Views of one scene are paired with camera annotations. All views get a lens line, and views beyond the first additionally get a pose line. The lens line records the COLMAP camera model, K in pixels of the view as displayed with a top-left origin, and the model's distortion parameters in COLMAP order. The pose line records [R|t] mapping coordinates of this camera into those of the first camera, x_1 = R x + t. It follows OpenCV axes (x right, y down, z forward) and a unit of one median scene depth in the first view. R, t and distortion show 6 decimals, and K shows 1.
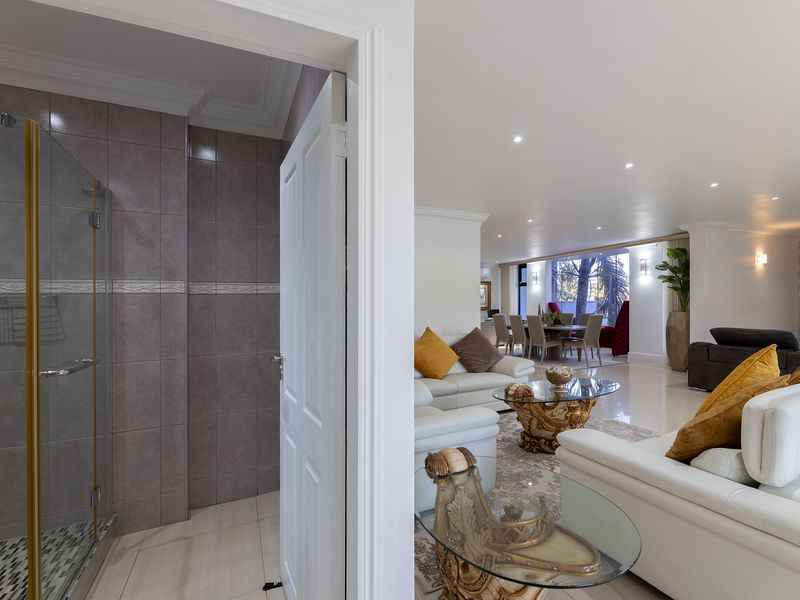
lens RADIAL K [[368.6, 0, 400.0], [0, 368.6, 321.7], [0, 0, 1]] dist [-0.001591, -0.000065]
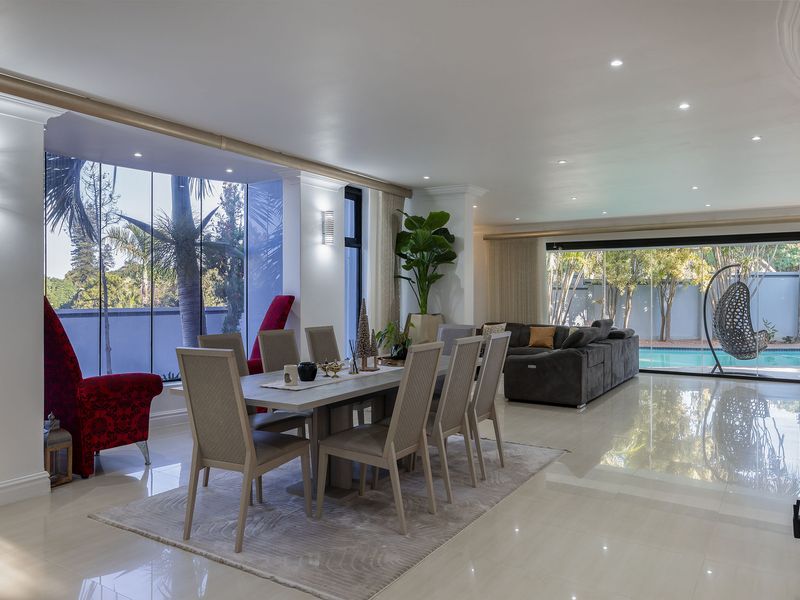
lens RADIAL K [[593.5, 0, 400.0], [0, 593.5, 300.0], [0, 0, 1]] dist [0.029983, 0.000154]
pose [[-0.535961, 0.011916, 0.844159, -0.081523], [0.040801, 0.999098, 0.011802, -0.063298], [-0.843256, 0.040768, -0.535963, 1.573903]]
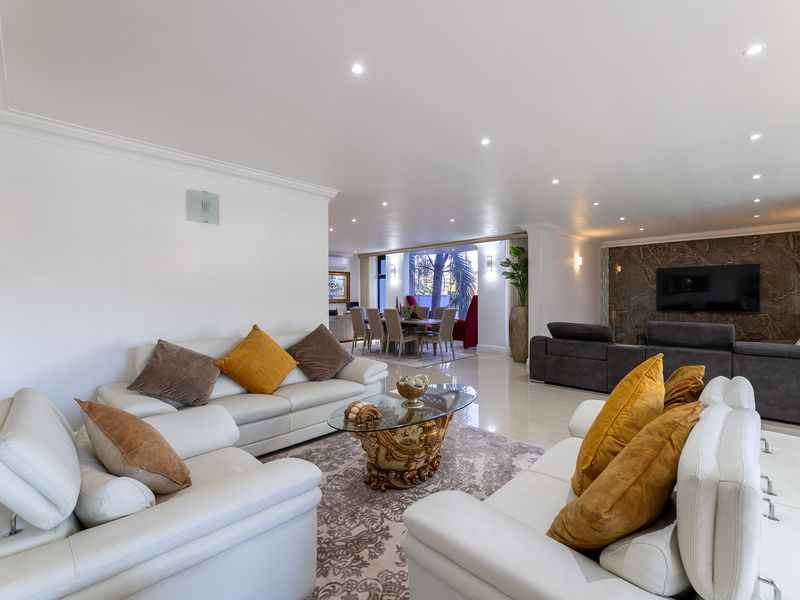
lens RADIAL K [[371.3, 0, 400.0], [0, 371.3, 300.0], [0, 0, 1]] dist [-0.002518, -0.000282]
pose [[0.935724, 0.013498, 0.352475, 0.056955], [-0.000695, 0.999336, -0.036426, -0.006150], [-0.352733, 0.033839, 0.935112, 0.118575]]
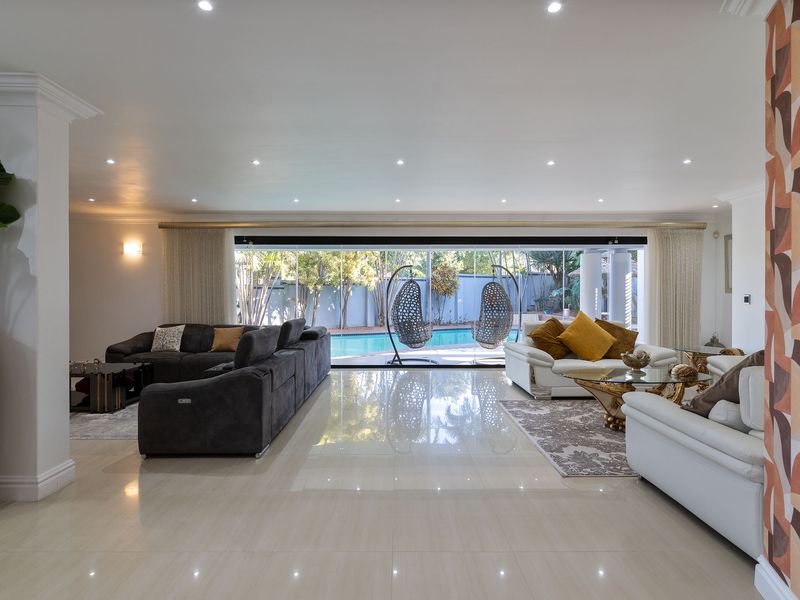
lens RADIAL K [[372.3, 0, 400.0], [0, 372.3, 300.0], [0, 0, 1]] dist [0.000146, 0.000162]
pose [[-0.917334, 0.014518, 0.397855, 0.303640], [0.033105, 0.998656, 0.039889, -0.045690], [-0.396741, 0.049762, -0.916581, 1.084422]]
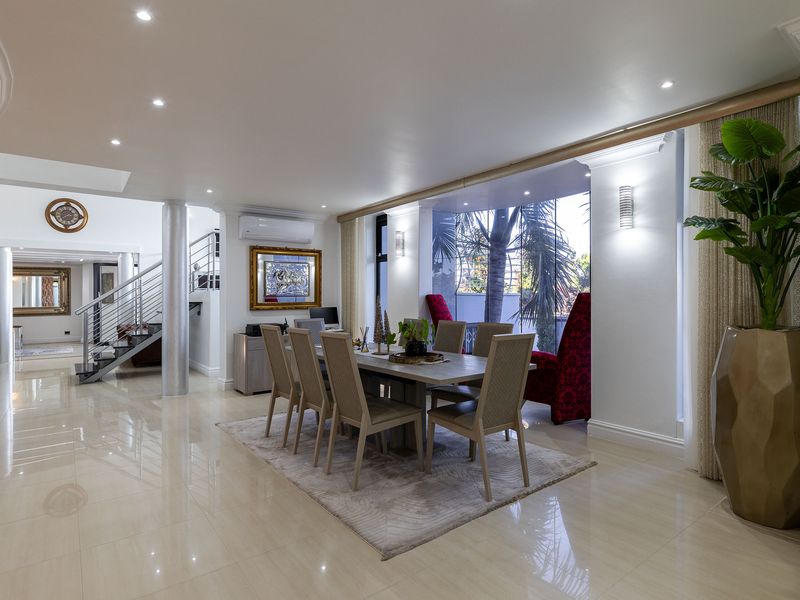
lens RADIAL K [[453.4, 0, 400.0], [0, 453.4, 300.0], [0, 0, 1]] dist [0.001119, 0.000164]
pose [[0.973995, 0.012702, 0.226214, 0.377539], [-0.003701, 0.999186, -0.040165, -0.034641], [-0.226540, 0.038284, 0.973249, 0.696877]]
